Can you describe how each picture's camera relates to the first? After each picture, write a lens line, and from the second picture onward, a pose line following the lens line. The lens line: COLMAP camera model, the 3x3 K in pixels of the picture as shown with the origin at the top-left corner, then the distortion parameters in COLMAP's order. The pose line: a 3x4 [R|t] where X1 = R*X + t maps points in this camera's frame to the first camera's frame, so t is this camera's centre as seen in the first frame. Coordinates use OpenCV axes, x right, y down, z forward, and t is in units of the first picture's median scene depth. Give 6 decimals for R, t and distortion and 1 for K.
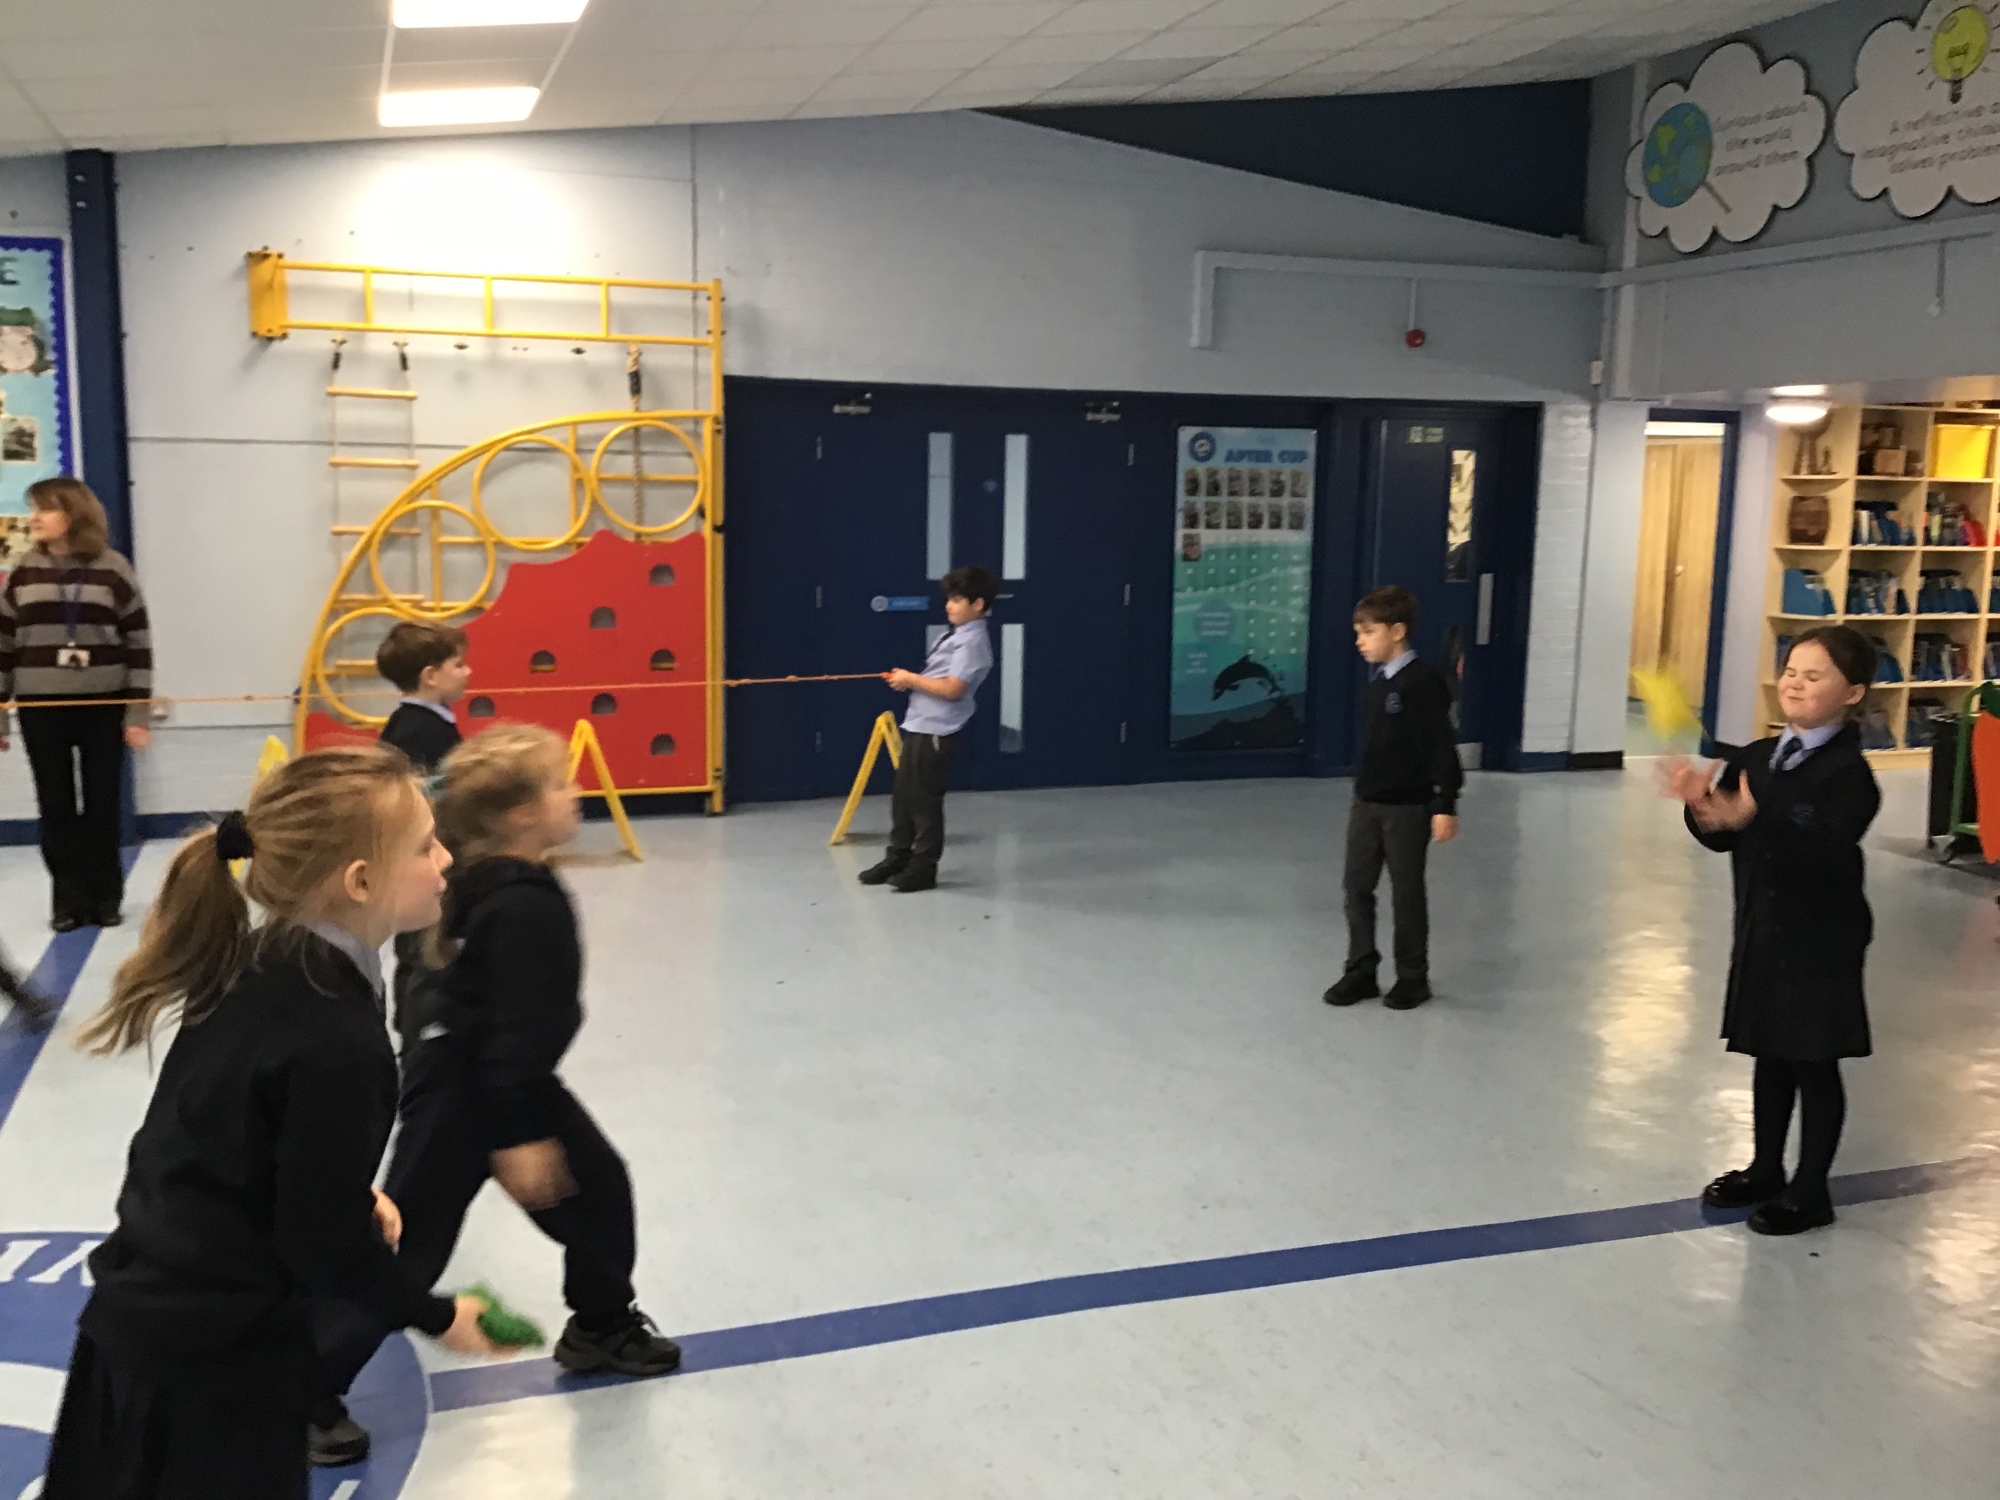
lens RADIAL K [[1780.4, 0, 989.5], [0, 1780.4, 750.8], [0, 0, 1]] dist [0.113639, -0.233137]
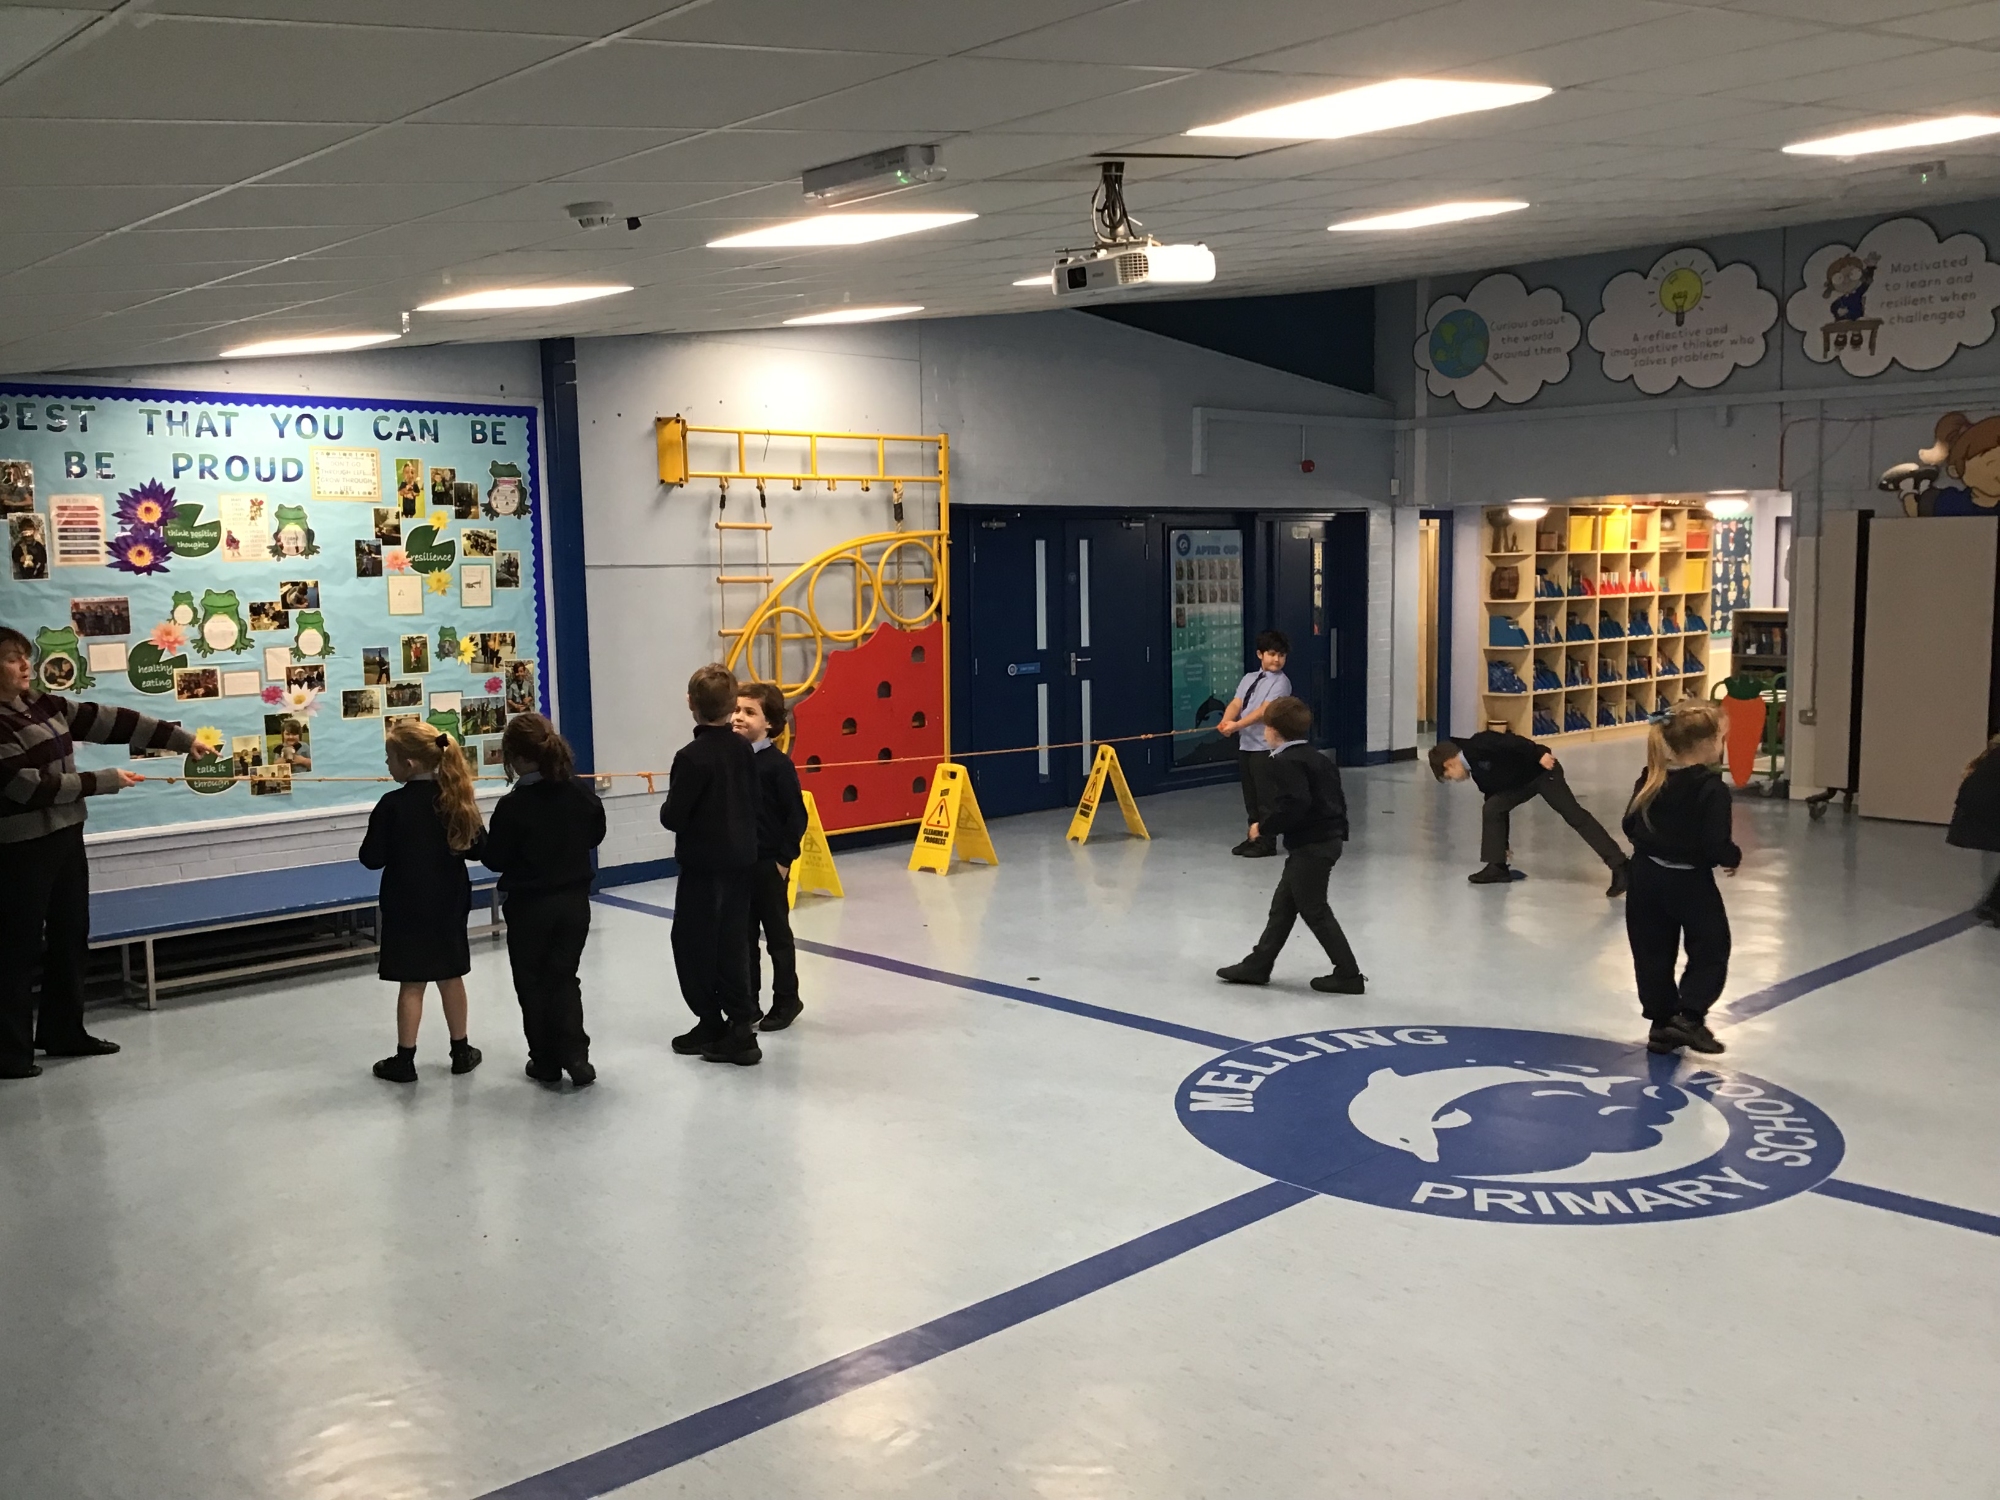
lens RADIAL K [[1793.6, 0, 995.9], [0, 1793.6, 741.8], [0, 0, 1]] dist [0.134578, -0.286073]
pose [[0.910509, -0.070296, 0.407469, -0.612434], [0.087730, 0.995850, -0.024234, 0.001649], [-0.404075, 0.057812, 0.912897, -0.202601]]
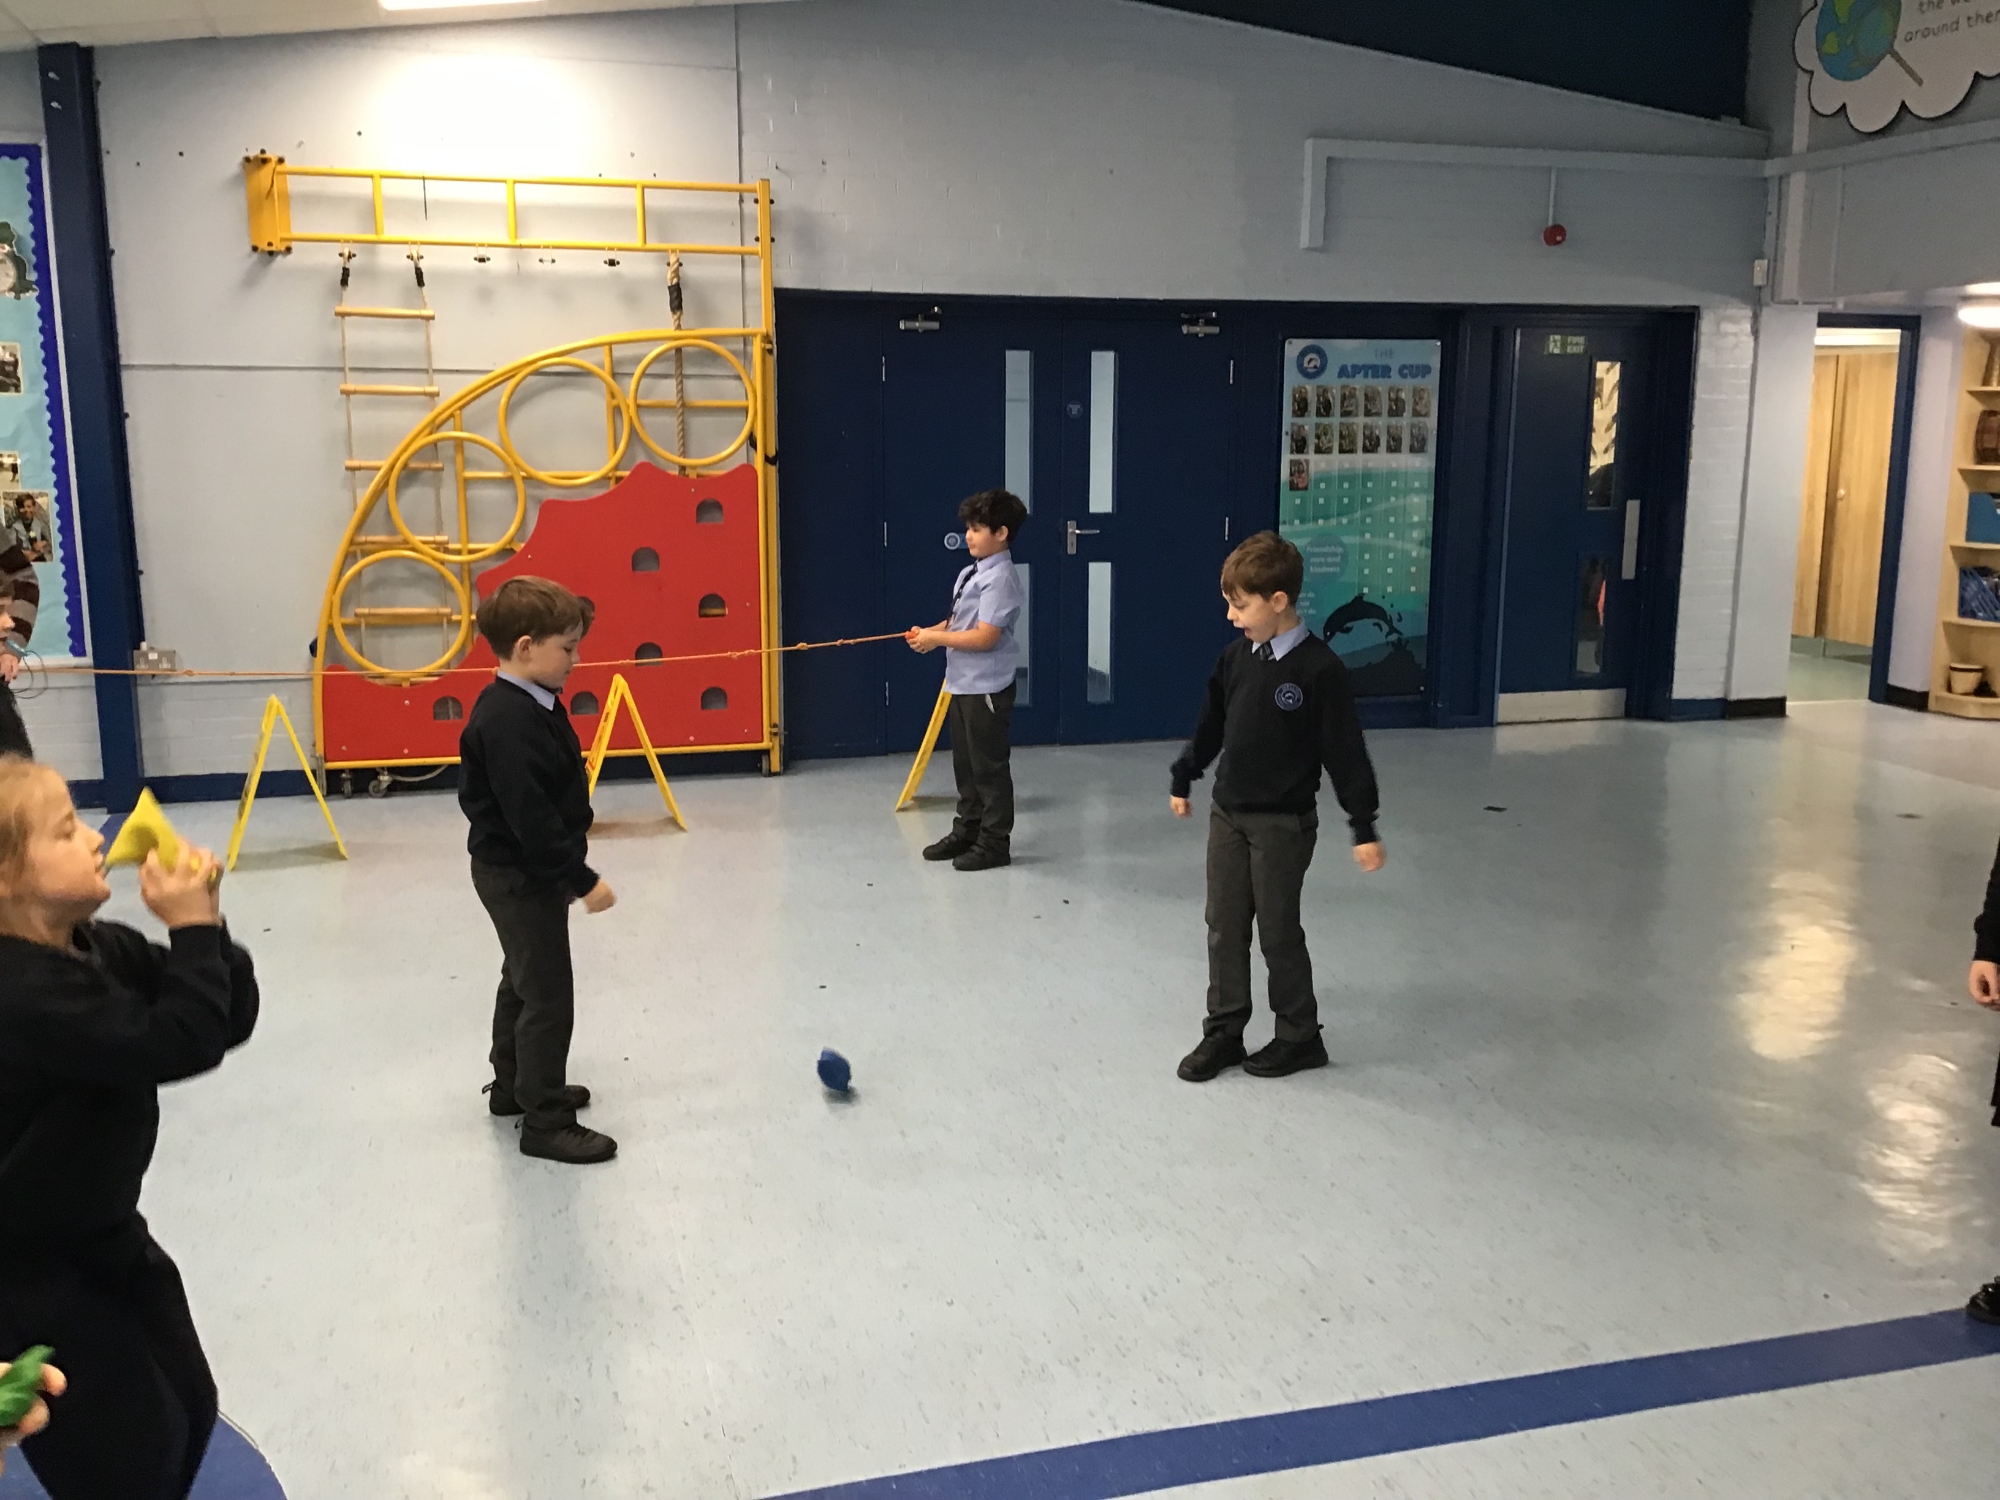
lens RADIAL K [[1745.1, 0, 989.9], [0, 1745.1, 731.6], [0, 0, 1]] dist [0.123230, -0.245019]
pose [[0.998230, -0.001412, -0.059449, 0.010502], [0.003262, 0.999513, 0.031035, -0.013072], [0.059376, -0.031174, 0.997749, 0.109249]]
